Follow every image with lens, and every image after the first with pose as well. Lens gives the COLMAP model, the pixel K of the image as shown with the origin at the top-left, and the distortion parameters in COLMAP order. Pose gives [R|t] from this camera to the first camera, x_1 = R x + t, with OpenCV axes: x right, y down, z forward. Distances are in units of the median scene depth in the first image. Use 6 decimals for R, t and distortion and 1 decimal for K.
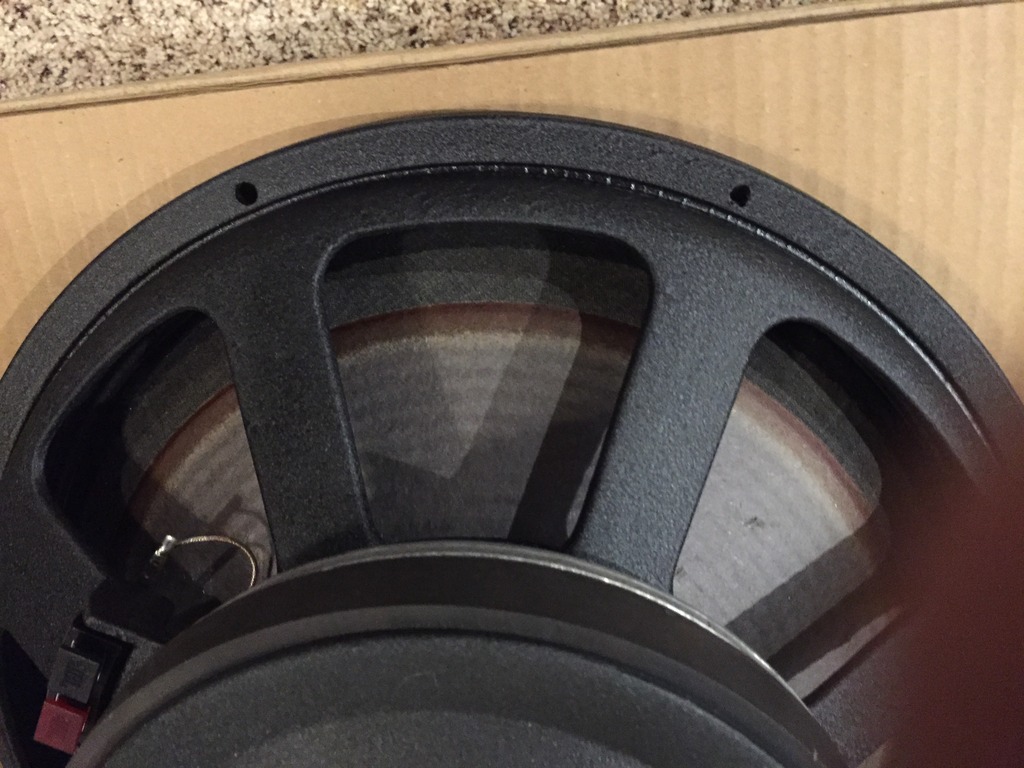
lens RADIAL K [[930.2, 0, 507.4], [0, 930.2, 377.7], [0, 0, 1]] dist [0.056895, -0.106434]
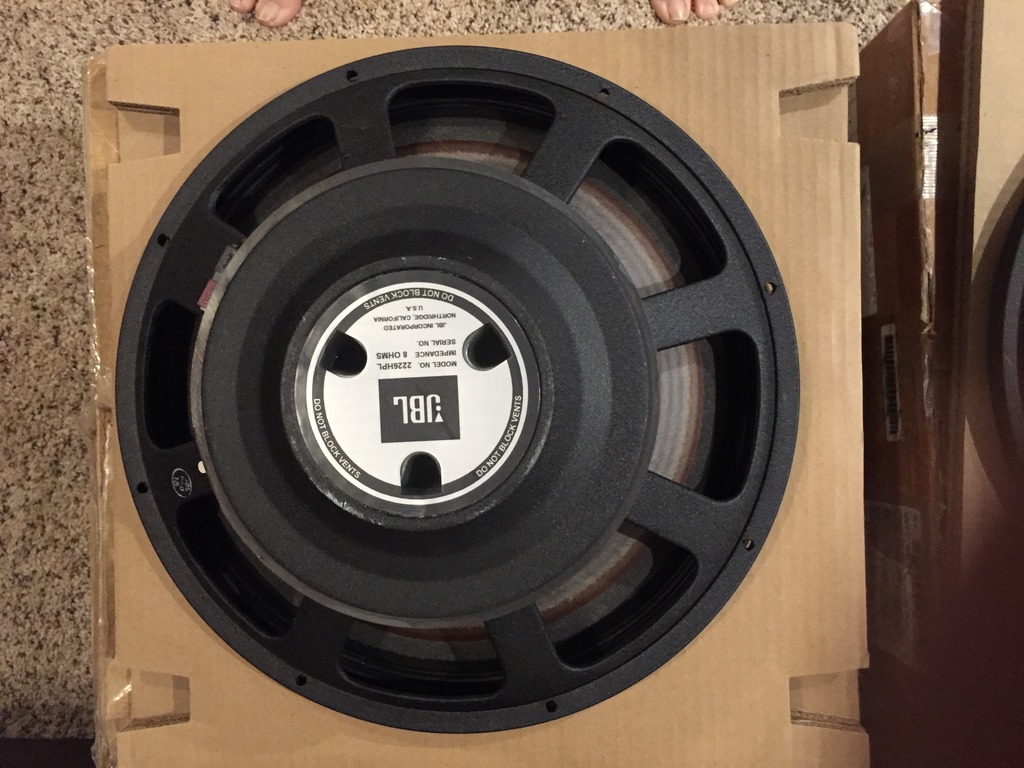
lens RADIAL K [[930.2, 0, 508.9], [0, 930.2, 387.5], [0, 0, 1]] dist [0.056895, -0.106434]
pose [[0.995990, 0.088153, 0.015286, 0.070509], [-0.078356, 0.941929, -0.326543, 1.005331], [-0.043184, 0.324036, 0.945059, -0.626910]]
